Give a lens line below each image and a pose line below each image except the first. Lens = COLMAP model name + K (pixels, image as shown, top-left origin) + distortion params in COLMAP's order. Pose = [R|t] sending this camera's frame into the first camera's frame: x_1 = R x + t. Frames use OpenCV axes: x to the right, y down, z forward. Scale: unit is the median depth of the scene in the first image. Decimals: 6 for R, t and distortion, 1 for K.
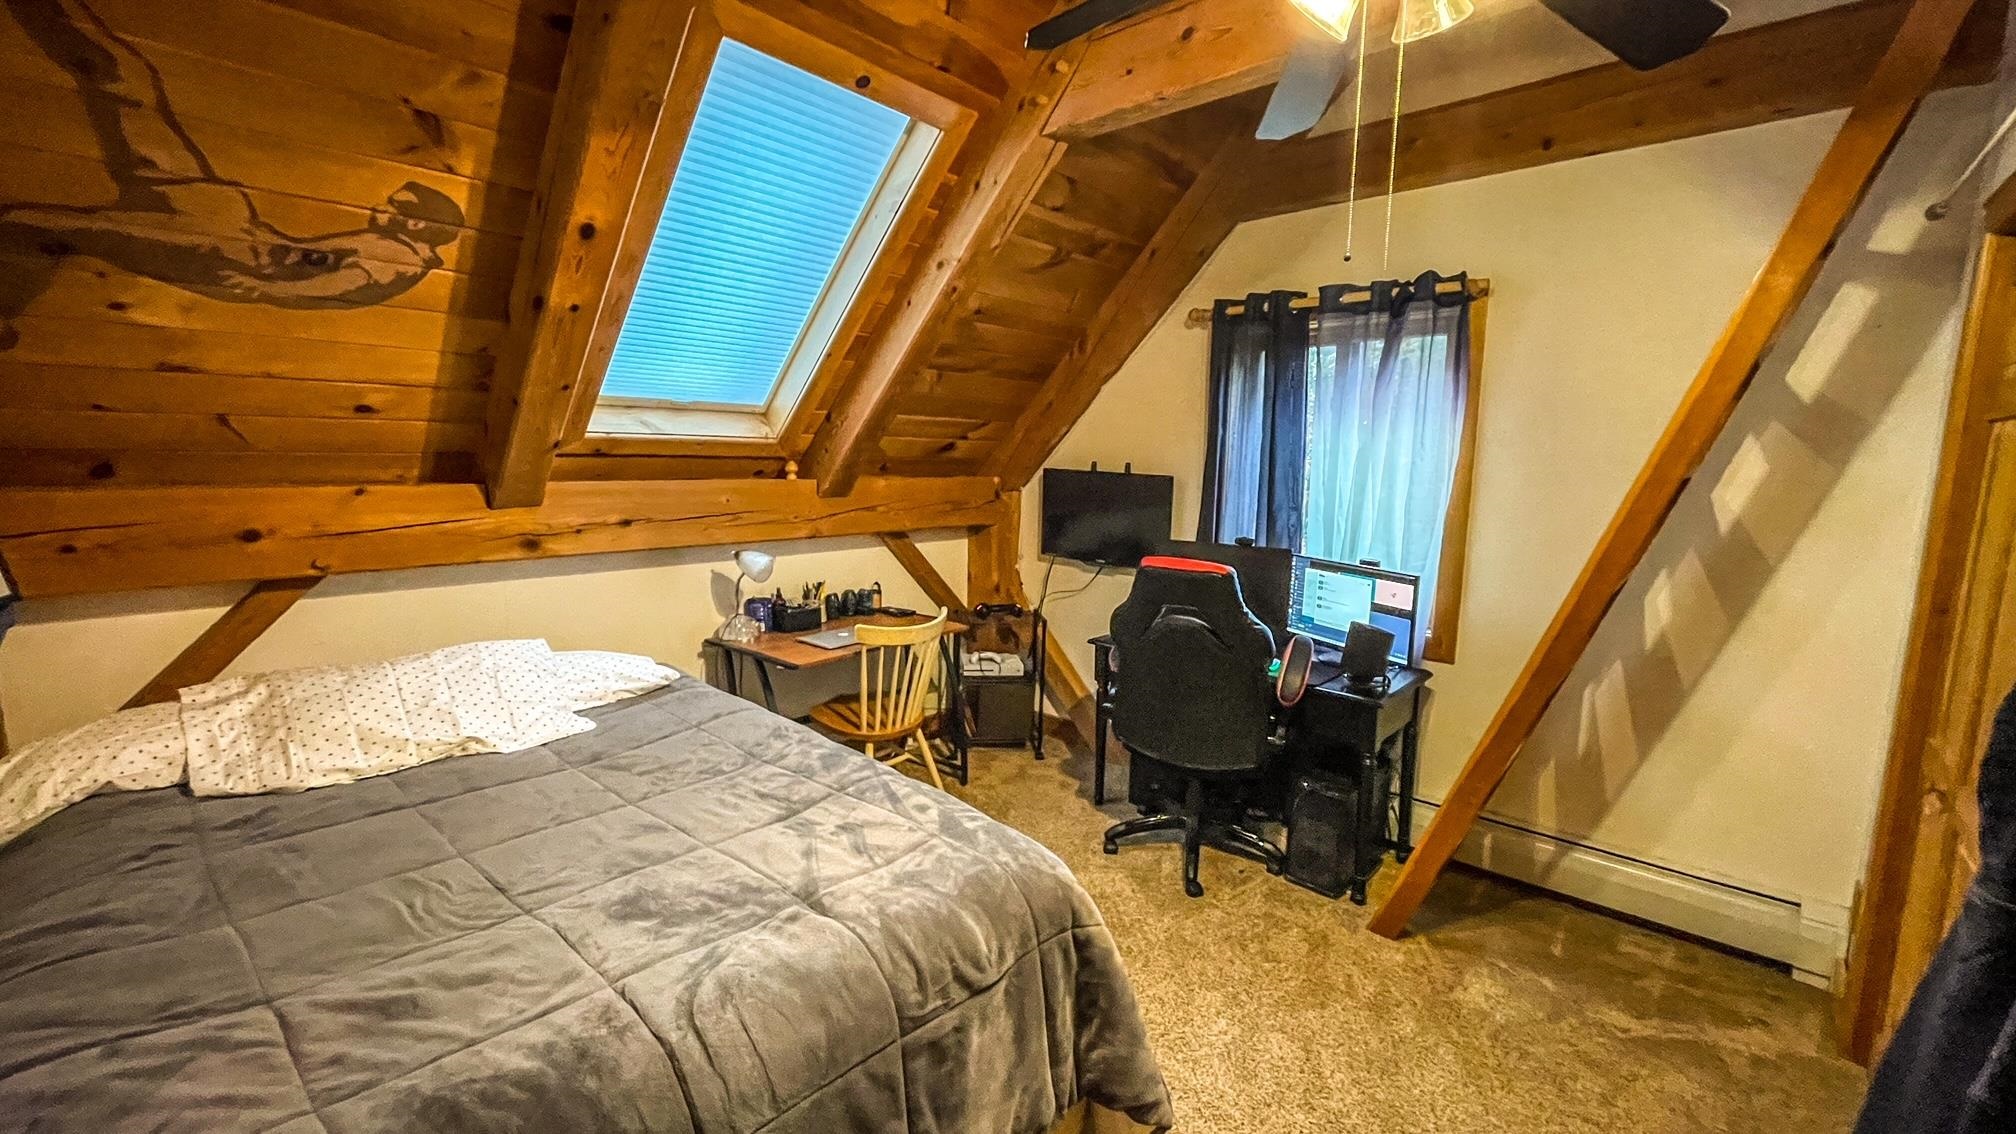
lens RADIAL K [[815.4, 0, 1014.0], [0, 815.4, 569.6], [0, 0, 1]] dist [-0.001330, -0.000753]
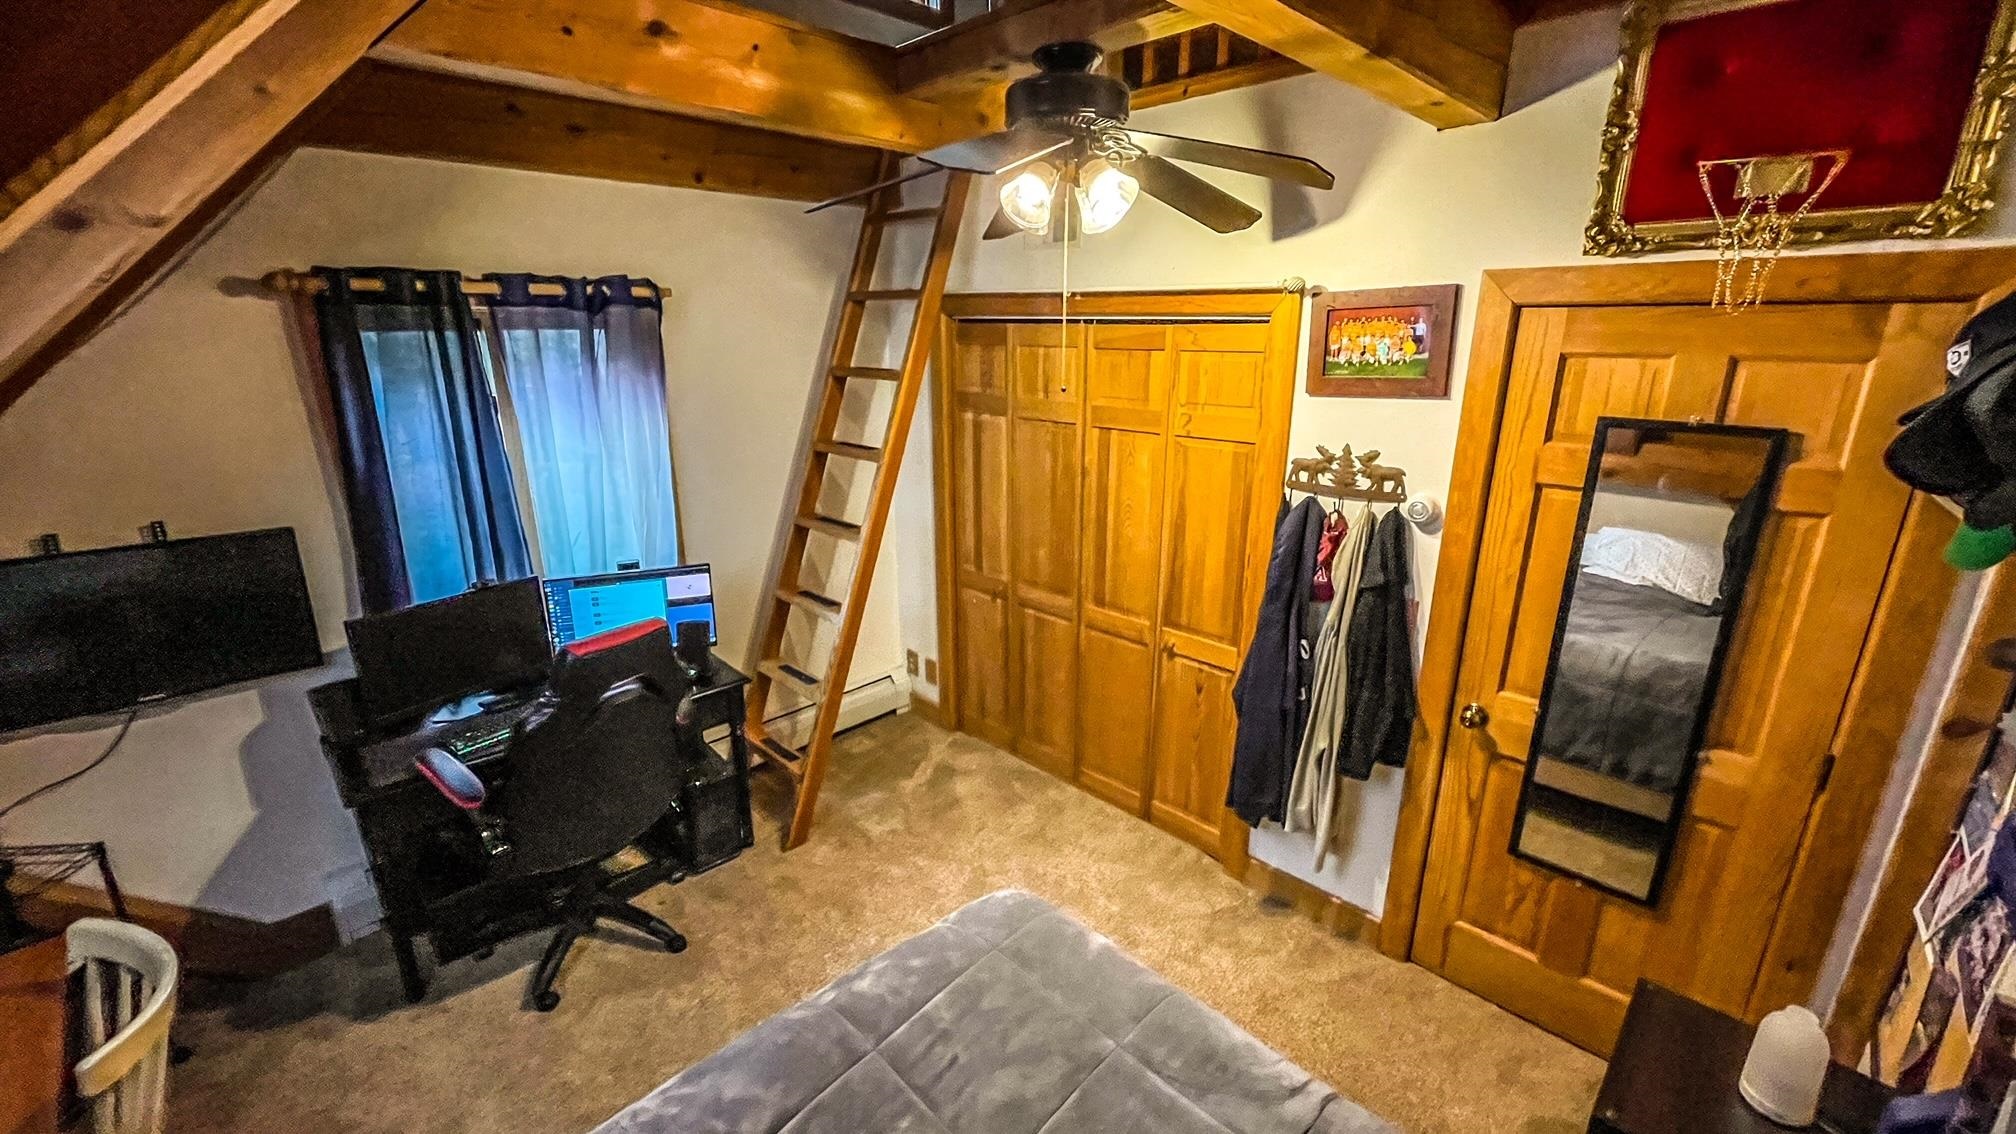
lens RADIAL K [[815.4, 0, 1009.9], [0, 815.4, 565.1], [0, 0, 1]] dist [-0.001330, -0.000753]
pose [[0.050525, -0.304689, 0.951111, -0.420439], [0.139998, 0.945085, 0.295322, -0.200899], [-0.988862, 0.118233, 0.090407, 0.372951]]
